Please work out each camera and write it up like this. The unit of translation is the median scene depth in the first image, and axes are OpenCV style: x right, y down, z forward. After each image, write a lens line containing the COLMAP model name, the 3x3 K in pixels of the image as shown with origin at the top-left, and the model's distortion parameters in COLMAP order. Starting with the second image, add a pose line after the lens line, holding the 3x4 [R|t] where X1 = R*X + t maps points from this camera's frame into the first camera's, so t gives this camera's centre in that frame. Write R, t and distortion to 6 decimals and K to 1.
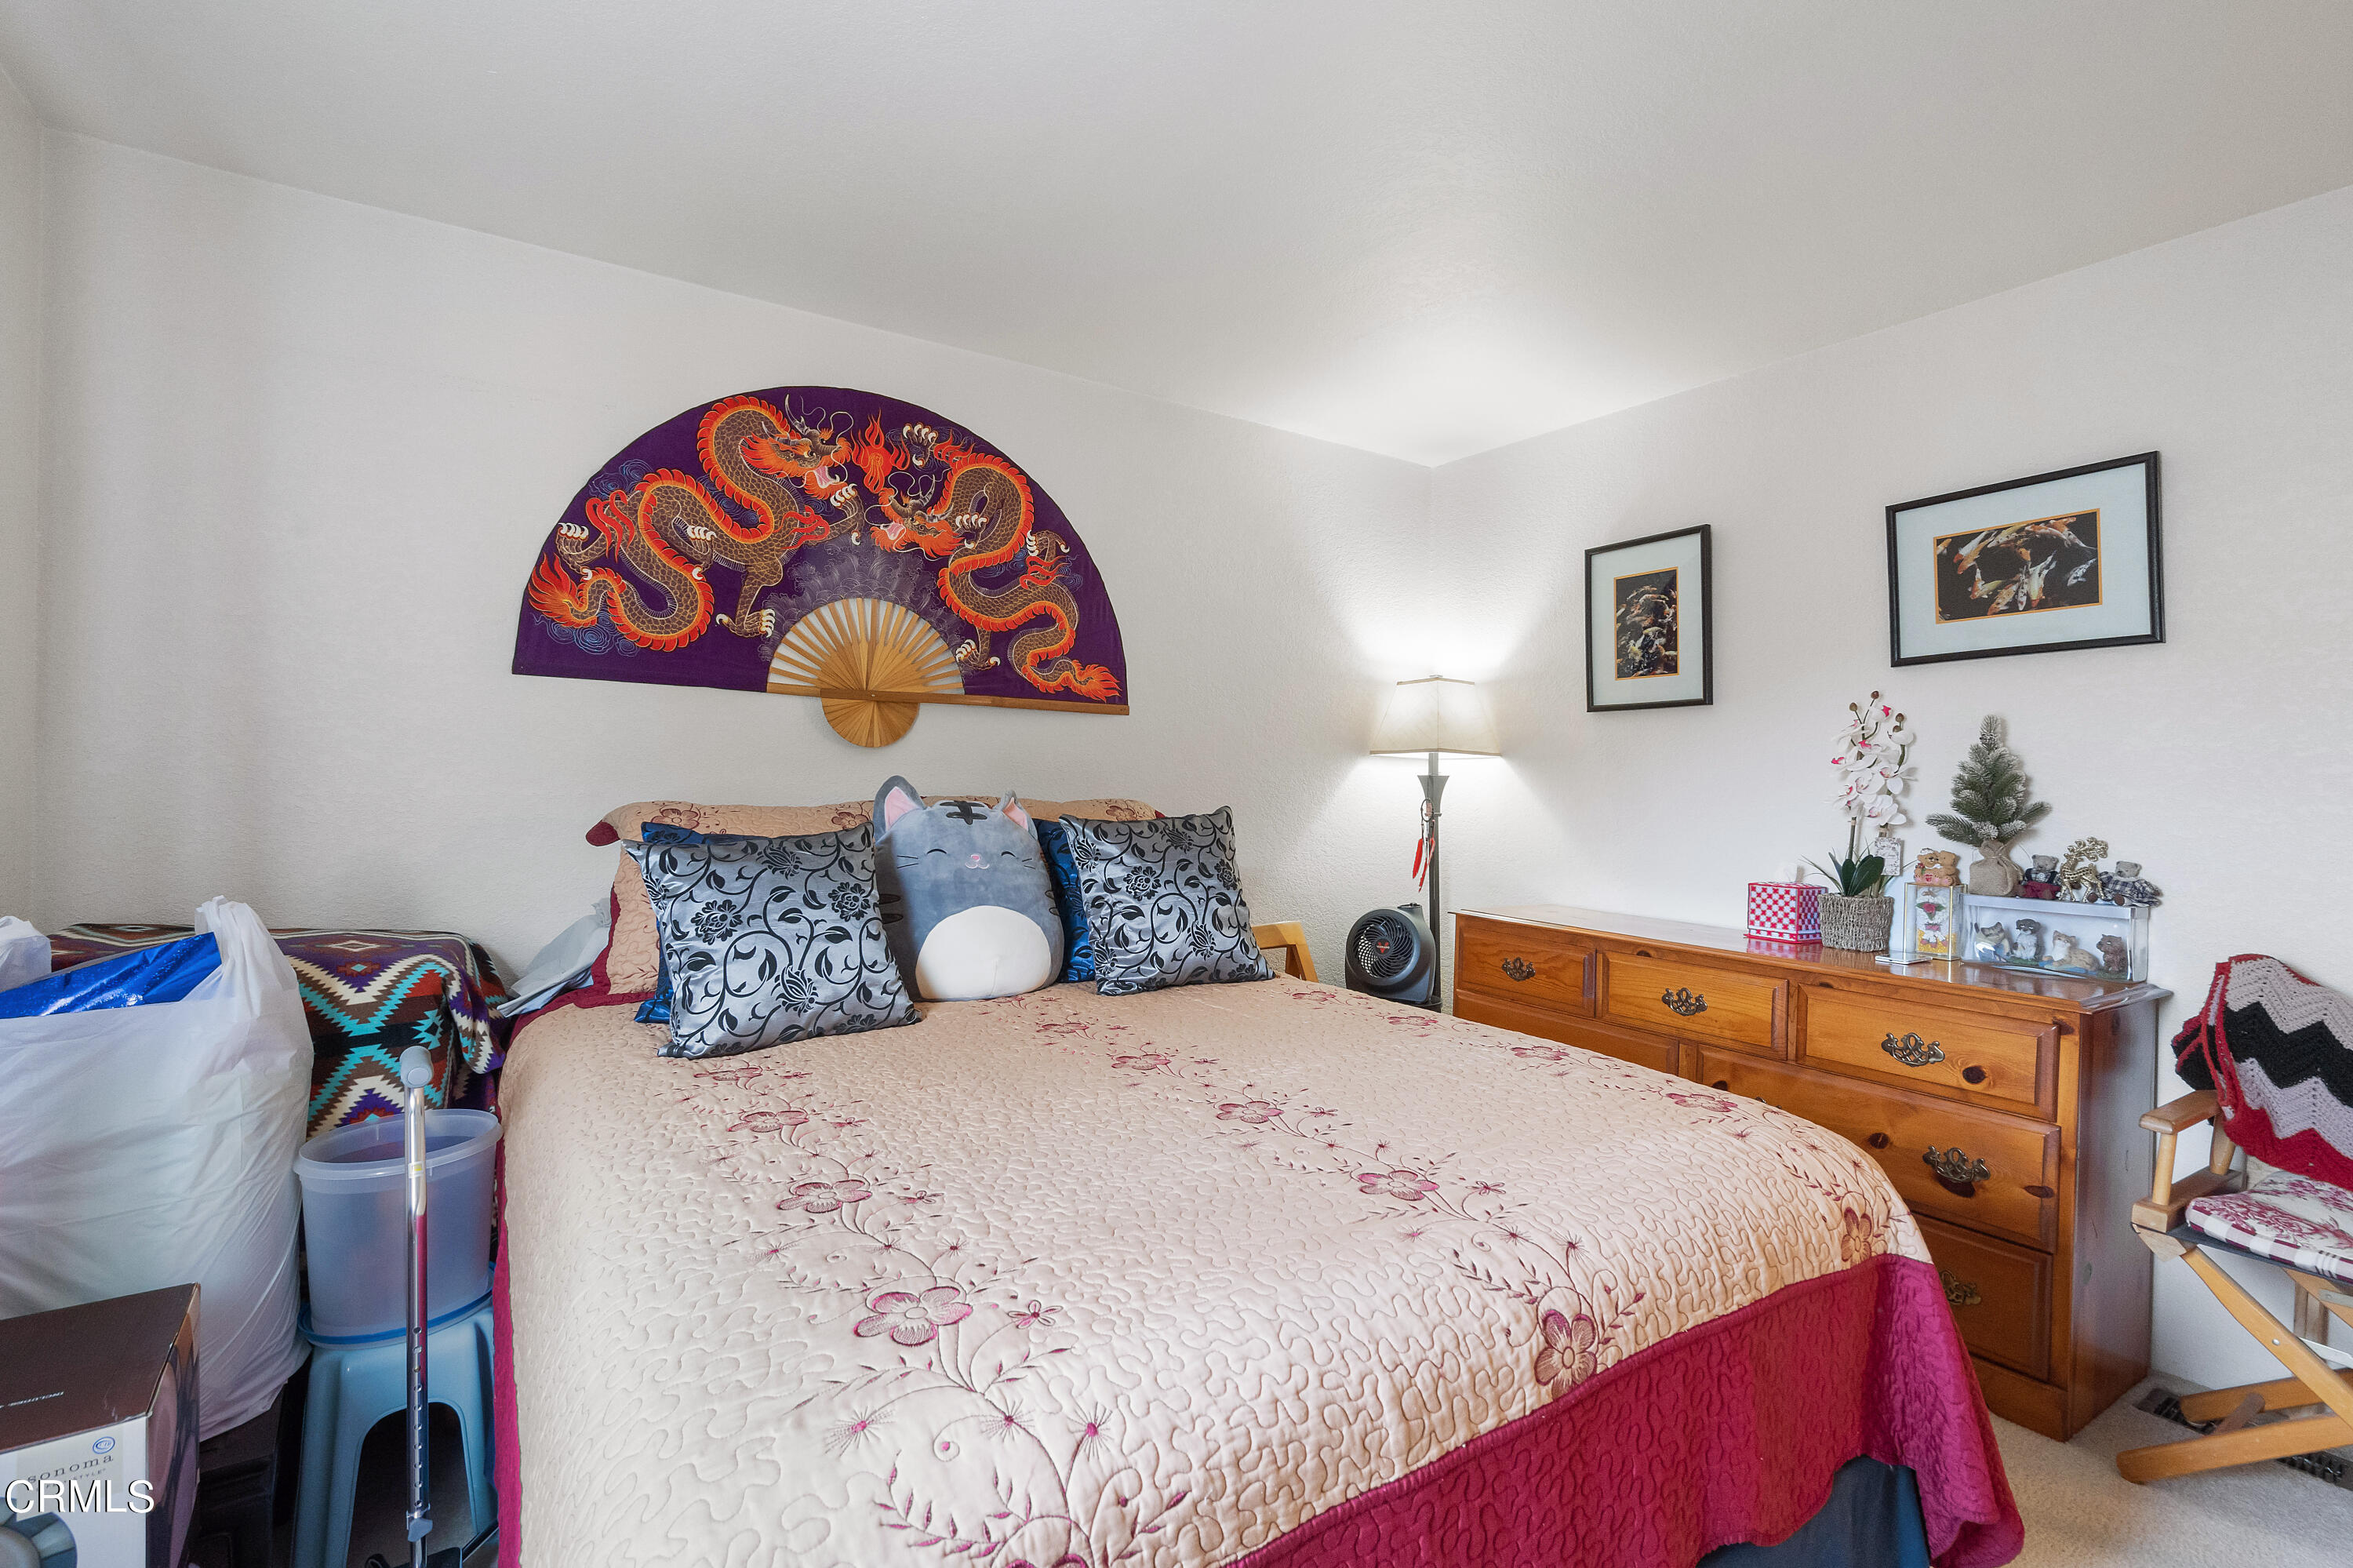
lens RADIAL K [[1069.0, 0, 1183.4], [0, 1069.0, 785.3], [0, 0, 1]] dist [-0.009265, 0.003717]
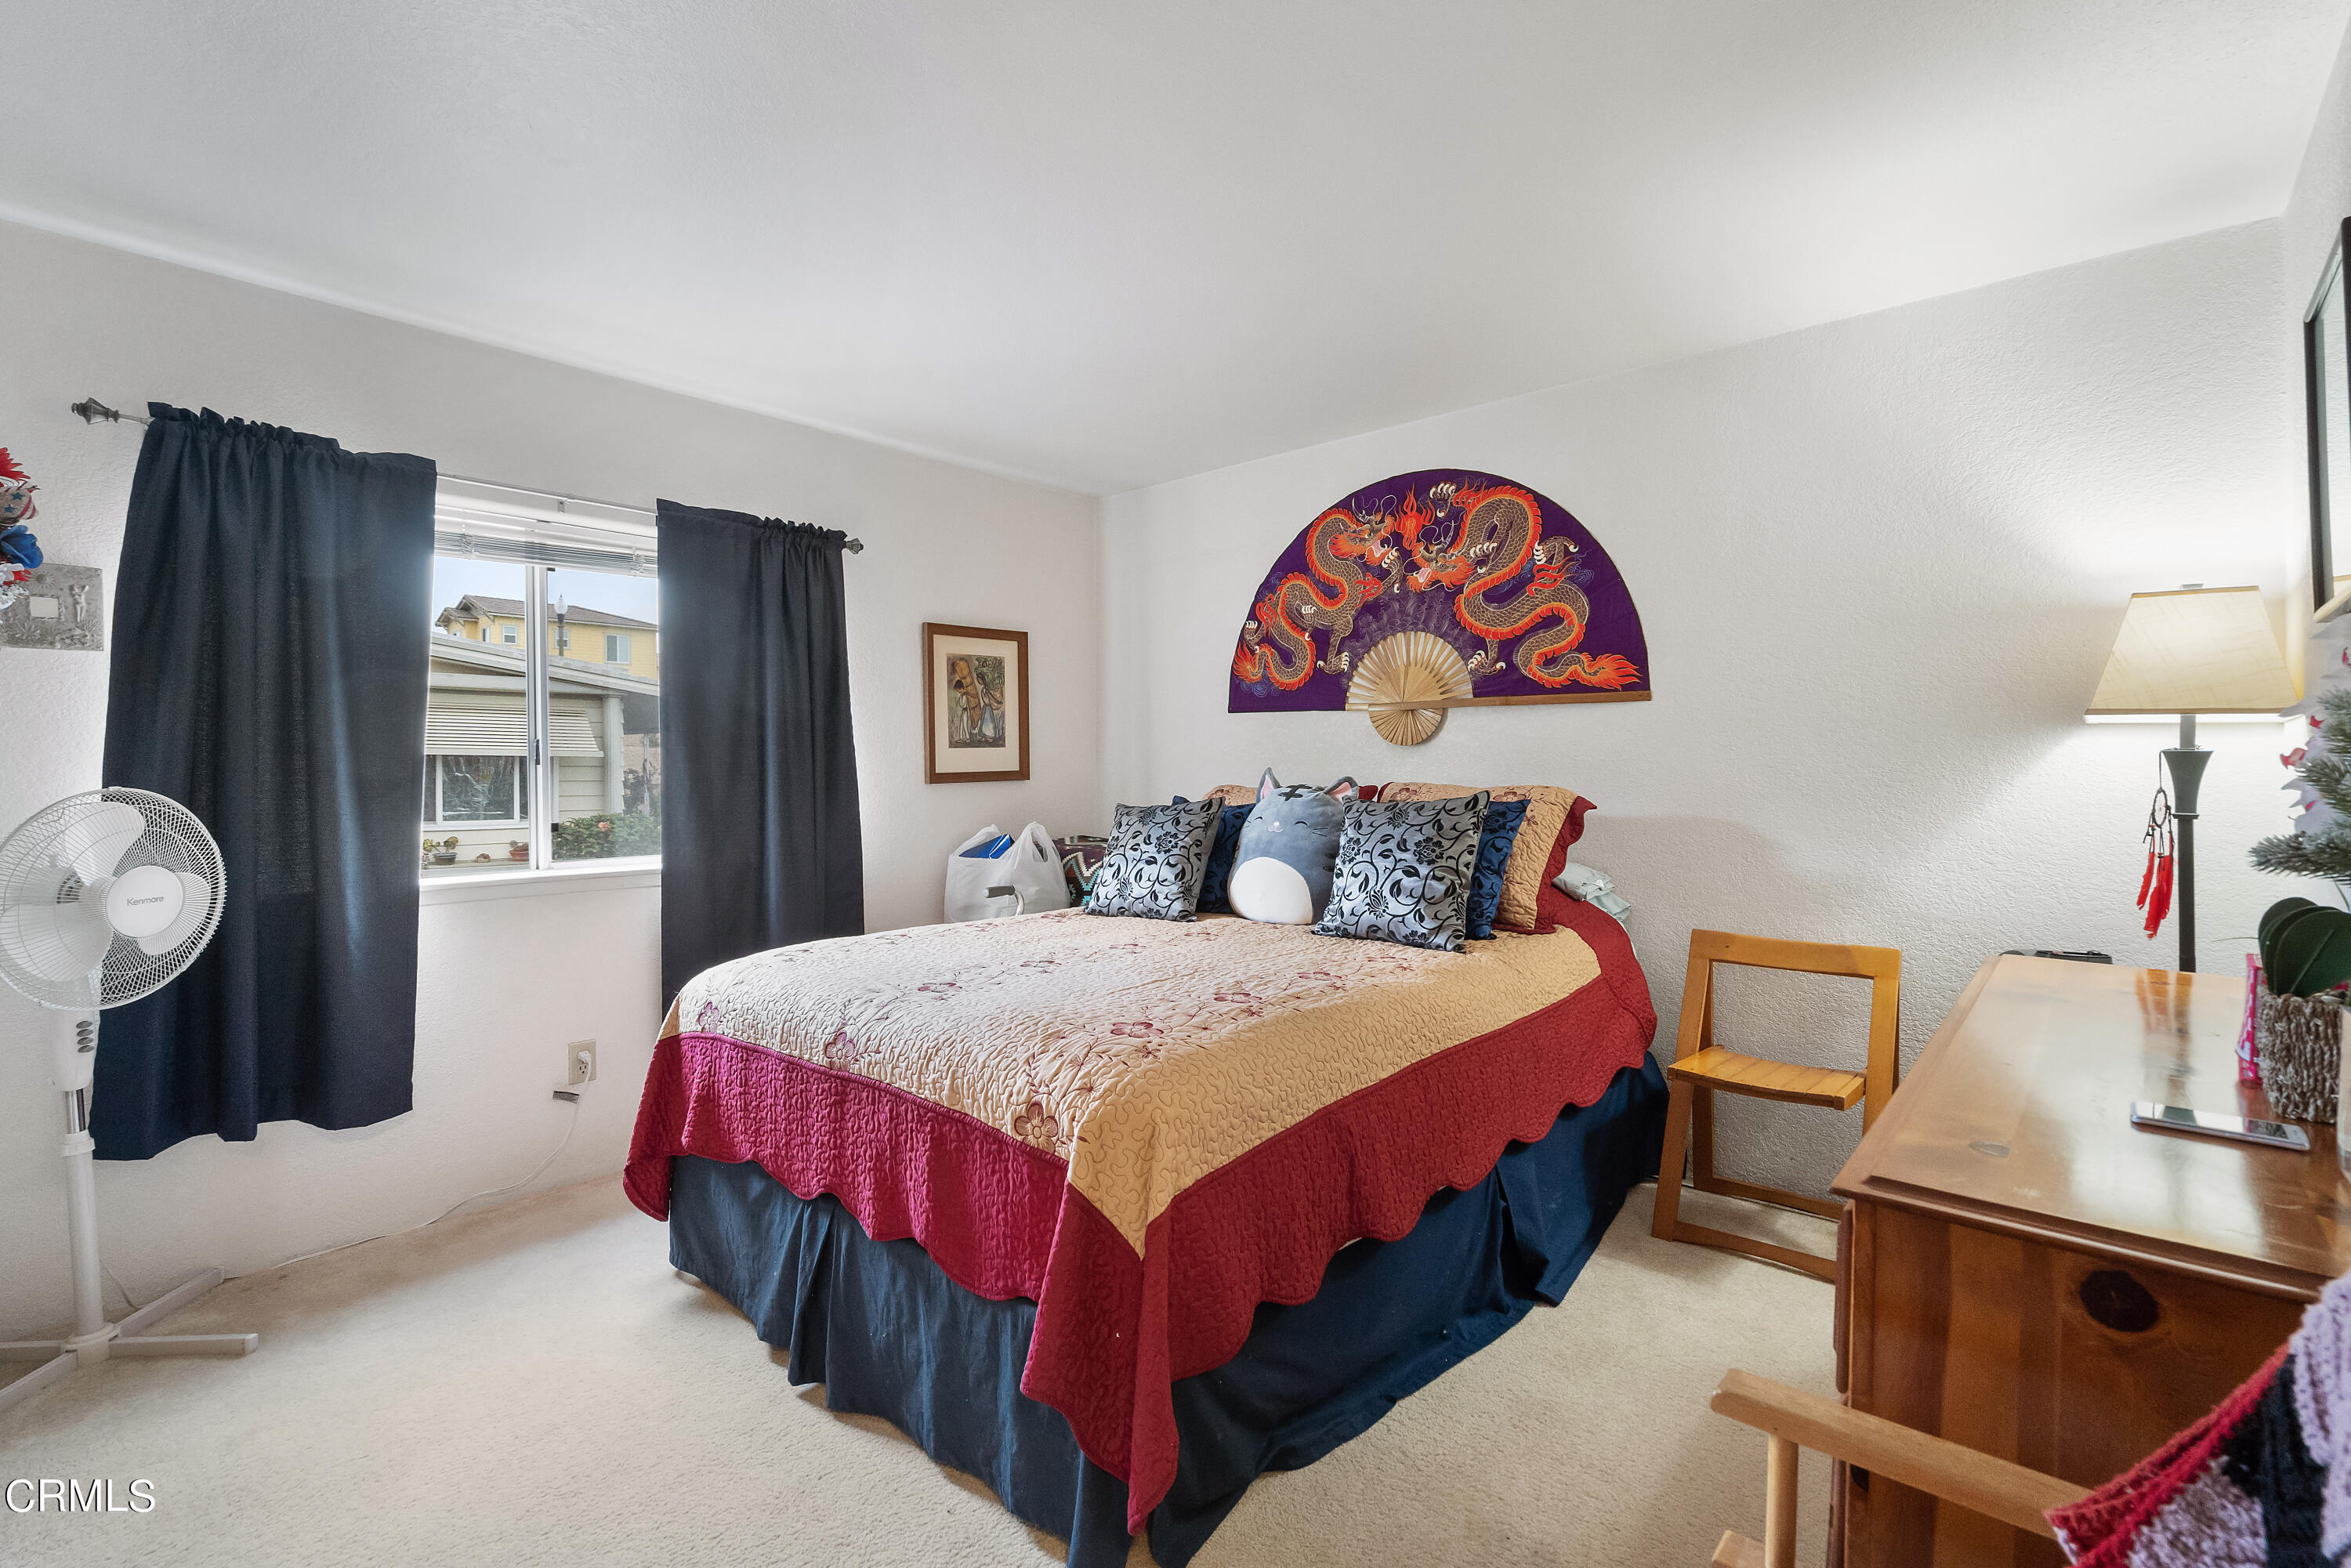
lens RADIAL K [[1068.0, 0, 1191.9], [0, 1068.0, 785.6], [0, 0, 1]] dist [-0.009265, 0.003717]
pose [[0.269773, -0.001166, -0.962923, 0.903693], [0.001115, 0.999999, -0.000899, 0.013930], [0.962923, -0.000831, 0.269774, 0.403036]]
